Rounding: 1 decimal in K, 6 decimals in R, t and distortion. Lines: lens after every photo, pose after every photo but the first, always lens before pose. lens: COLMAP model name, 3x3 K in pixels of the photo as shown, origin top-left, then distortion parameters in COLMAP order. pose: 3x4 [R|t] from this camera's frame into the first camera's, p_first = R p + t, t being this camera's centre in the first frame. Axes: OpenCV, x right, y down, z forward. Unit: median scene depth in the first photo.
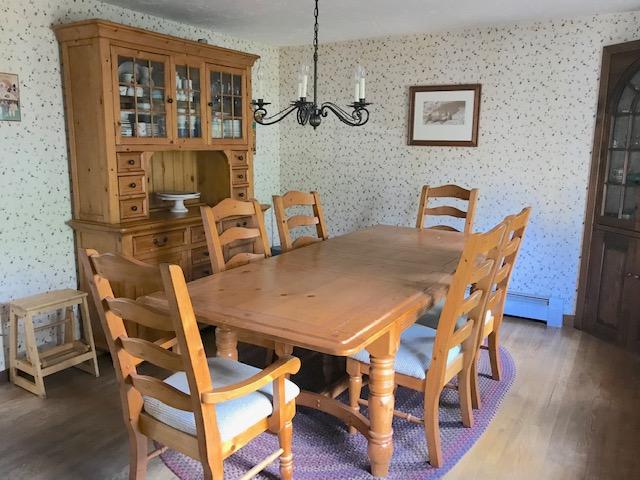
lens RADIAL K [[529.6, 0, 320.8], [0, 529.6, 237.9], [0, 0, 1]] dist [0.019613, 0.016341]
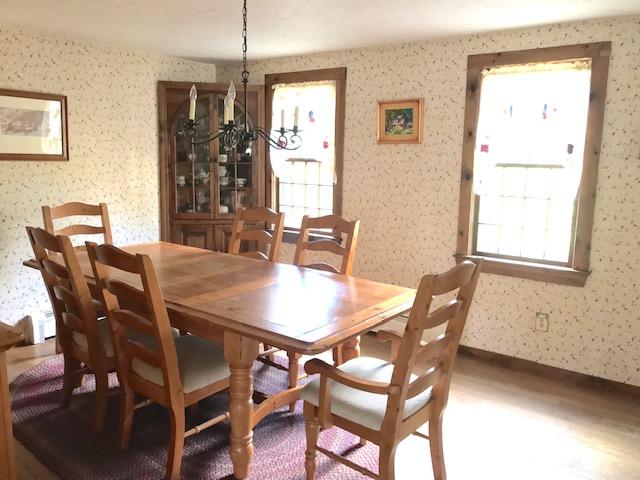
lens RADIAL K [[529.6, 0, 320.9], [0, 529.6, 241.6], [0, 0, 1]] dist [0.019613, 0.016341]
pose [[0.098195, -0.174553, 0.979739, -0.633242], [0.166250, 0.973539, 0.156786, -0.105098], [-0.981182, 0.147486, 0.124616, 0.455794]]
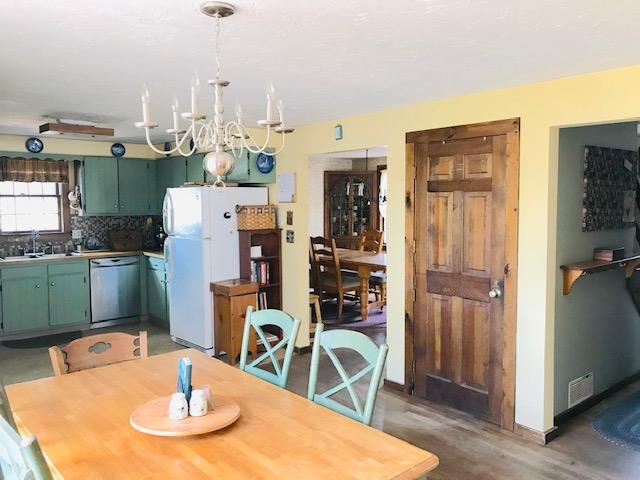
lens RADIAL K [[529.6, 0, 320.5], [0, 529.6, 240.0], [0, 0, 1]] dist [0.019613, 0.016341]
pose [[0.317231, -0.076843, 0.945230, -1.659163], [0.180799, 0.983331, 0.019262, -0.072375], [-0.930954, 0.164786, 0.325836, 0.212797]]
